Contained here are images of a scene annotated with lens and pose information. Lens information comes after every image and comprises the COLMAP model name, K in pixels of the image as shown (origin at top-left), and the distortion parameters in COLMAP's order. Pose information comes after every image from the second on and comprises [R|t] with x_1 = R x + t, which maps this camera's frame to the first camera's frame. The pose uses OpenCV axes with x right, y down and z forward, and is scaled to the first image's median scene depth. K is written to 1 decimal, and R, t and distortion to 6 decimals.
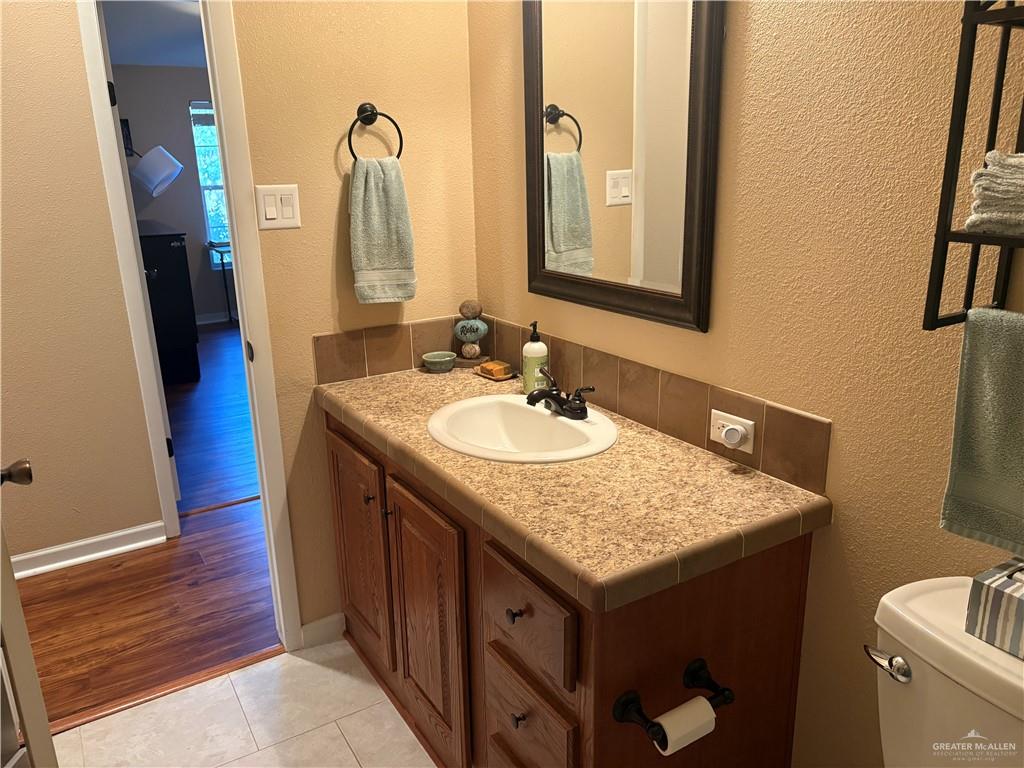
lens RADIAL K [[778.5, 0, 511.3], [0, 778.5, 378.7], [0, 0, 1]] dist [0.029329, -0.011400]
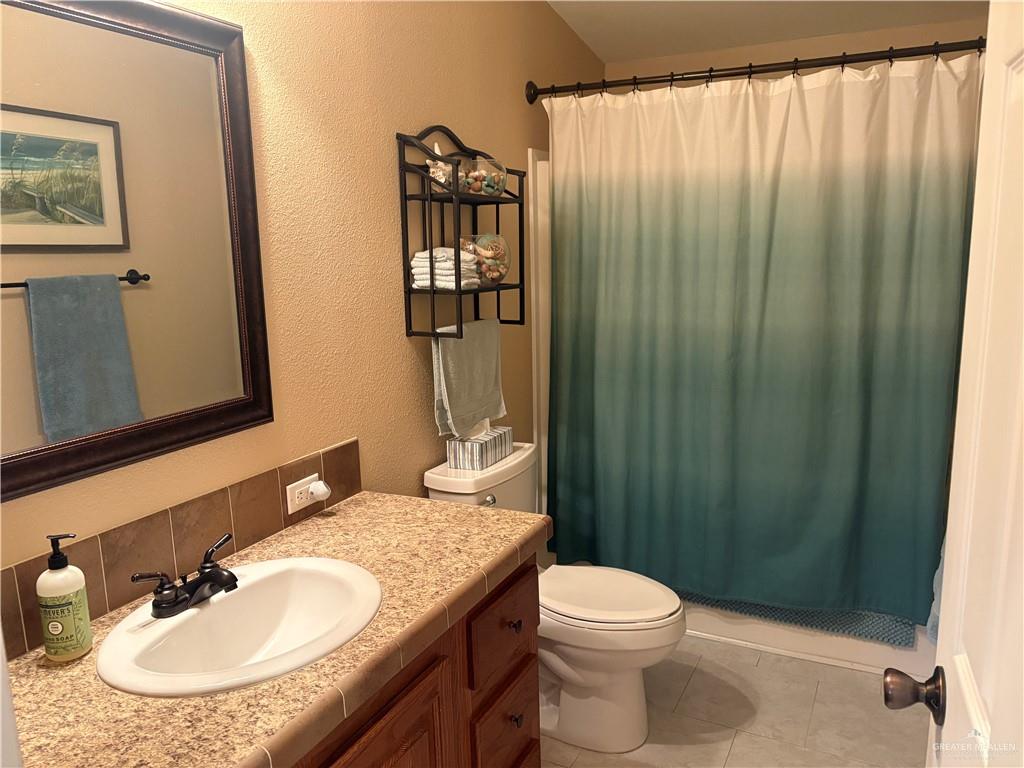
lens RADIAL K [[778.5, 0, 513.3], [0, 778.5, 390.8], [0, 0, 1]] dist [0.029329, -0.011400]
pose [[-0.537203, -0.122992, 0.834438, -0.834382], [0.261436, 0.916307, 0.303369, -0.344008], [-0.801913, 0.381123, -0.460088, 1.246852]]
